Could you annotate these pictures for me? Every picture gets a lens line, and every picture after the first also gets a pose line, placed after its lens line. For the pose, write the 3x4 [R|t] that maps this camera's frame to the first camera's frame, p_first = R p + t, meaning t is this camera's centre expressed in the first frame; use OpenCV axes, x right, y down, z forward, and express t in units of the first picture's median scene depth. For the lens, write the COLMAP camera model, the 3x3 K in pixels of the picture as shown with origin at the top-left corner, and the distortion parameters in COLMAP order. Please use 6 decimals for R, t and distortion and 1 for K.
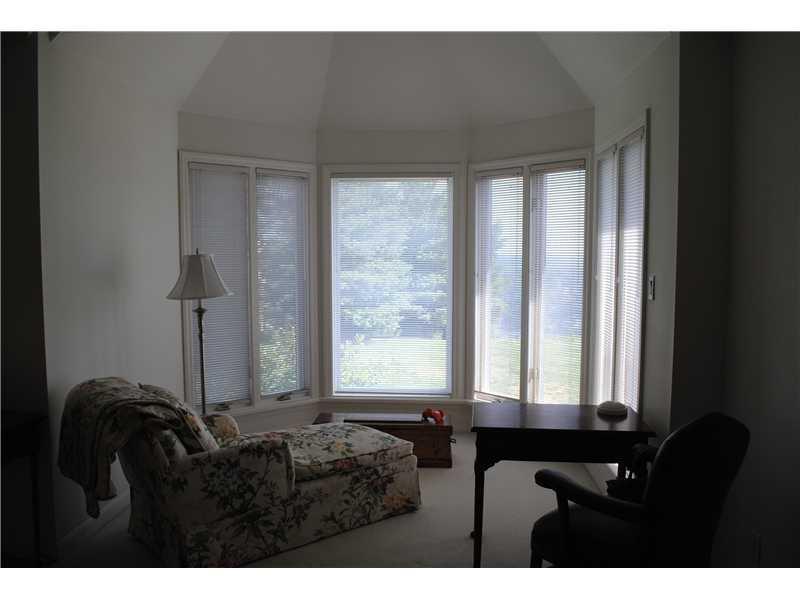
lens RADIAL K [[638.3, 0, 400.0], [0, 638.3, 300.0], [0, 0, 1]] dist [-0.072069, 0.006414]
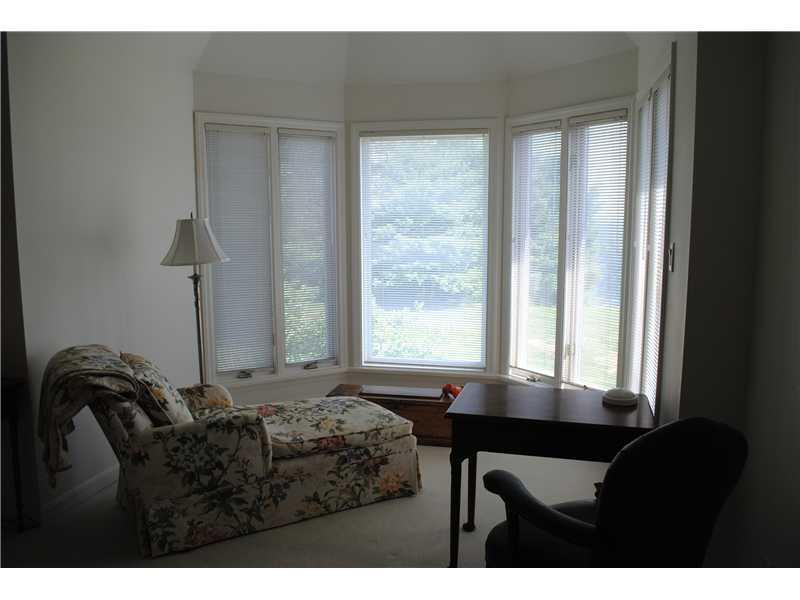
lens RADIAL K [[638.3, 0, 400.0], [0, 638.3, 300.0], [0, 0, 1]] dist [-0.072069, 0.006414]
pose [[0.988063, 0.017005, -0.153106, 0.148122], [-0.008407, 0.998360, 0.056630, -0.005973], [0.153818, -0.054667, 0.986586, 0.096587]]
